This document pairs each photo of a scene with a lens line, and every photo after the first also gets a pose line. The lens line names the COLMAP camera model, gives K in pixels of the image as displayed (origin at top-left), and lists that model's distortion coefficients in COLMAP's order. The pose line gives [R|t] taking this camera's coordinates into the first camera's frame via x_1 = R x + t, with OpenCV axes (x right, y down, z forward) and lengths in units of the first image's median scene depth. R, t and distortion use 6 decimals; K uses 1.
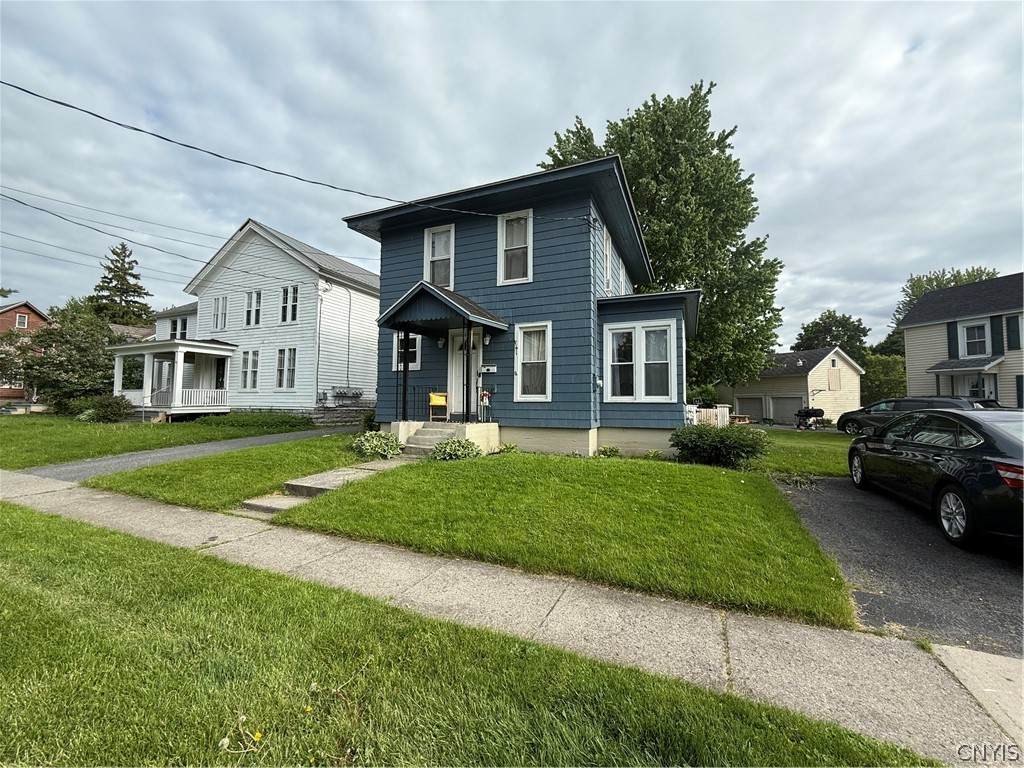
lens RADIAL K [[411.5, 0, 518.1], [0, 411.5, 381.4], [0, 0, 1]] dist [0.000503, -0.000022]
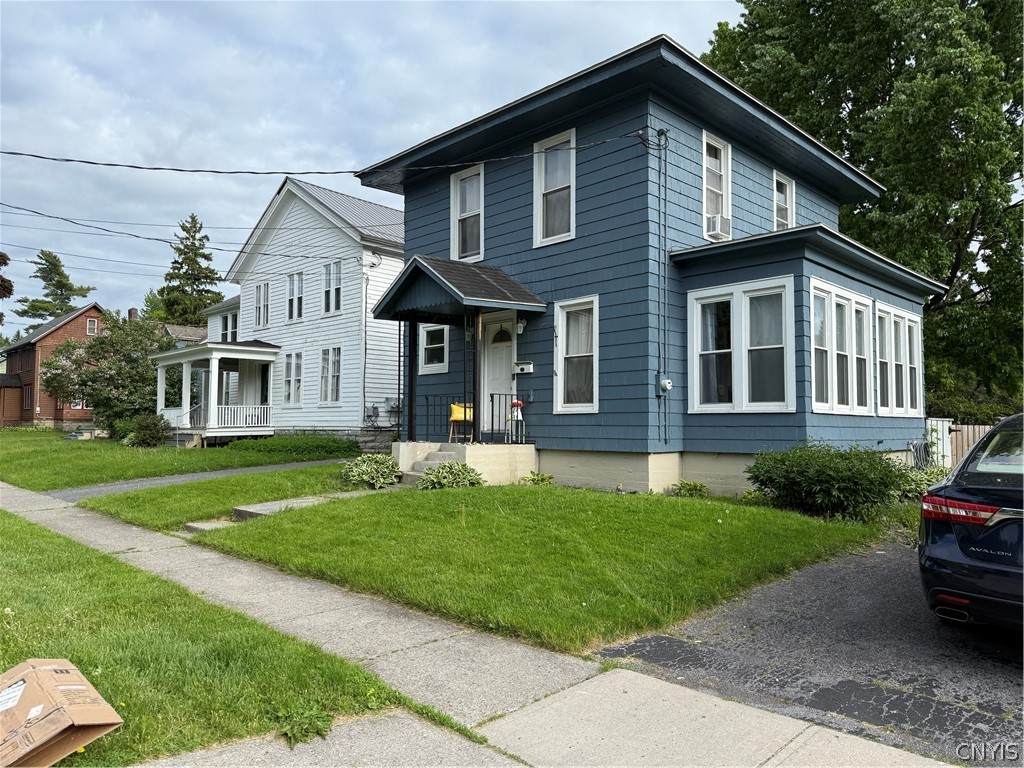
lens RADIAL K [[720.8, 0, 512.0], [0, 720.8, 384.0], [0, 0, 1]] dist [0.173546, -0.344898]
pose [[0.926990, -0.028328, -0.374015, 0.367762], [0.027193, 0.999596, -0.008310, 0.006419], [0.374099, -0.002467, 0.927385, -0.149675]]
